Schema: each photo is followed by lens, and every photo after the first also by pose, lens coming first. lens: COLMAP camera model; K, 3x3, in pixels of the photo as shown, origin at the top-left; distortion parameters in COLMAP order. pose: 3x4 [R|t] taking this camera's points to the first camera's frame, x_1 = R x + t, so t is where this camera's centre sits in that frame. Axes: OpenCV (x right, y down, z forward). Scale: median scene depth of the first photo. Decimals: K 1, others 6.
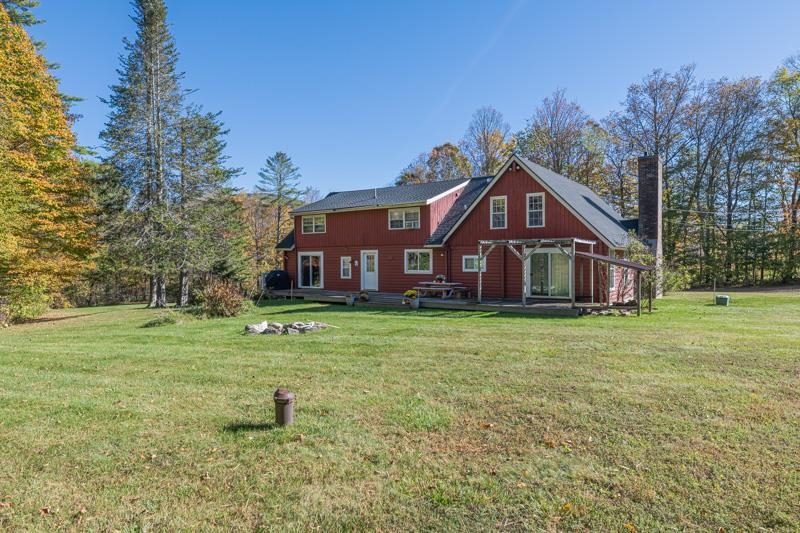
lens RADIAL K [[506.7, 0, 400.0], [0, 506.7, 266.5], [0, 0, 1]] dist [0.000419, 0.000111]
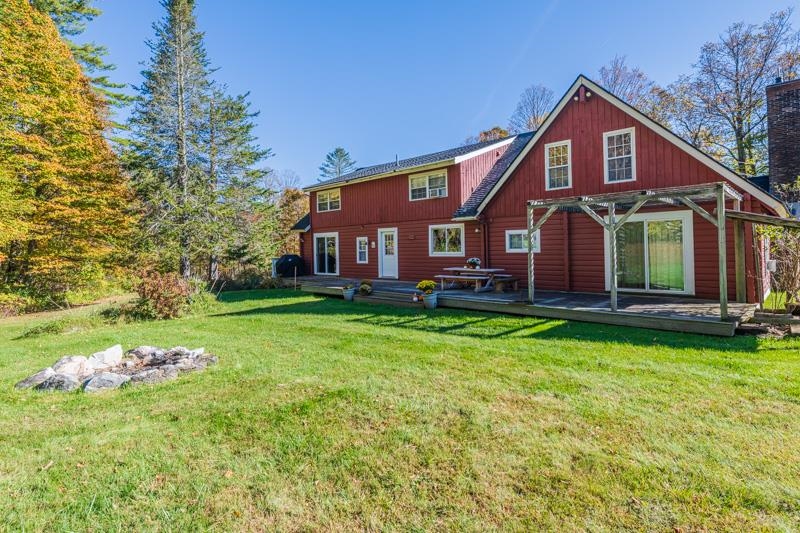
lens RADIAL K [[377.3, 0, 398.3], [0, 377.3, 247.1], [0, 0, 1]] dist [0.000100, 0.000038]
pose [[0.982767, -0.015939, -0.184161, 0.068266], [0.012958, 0.999765, -0.017377, 0.008667], [0.184394, 0.014691, 0.982743, 0.422357]]
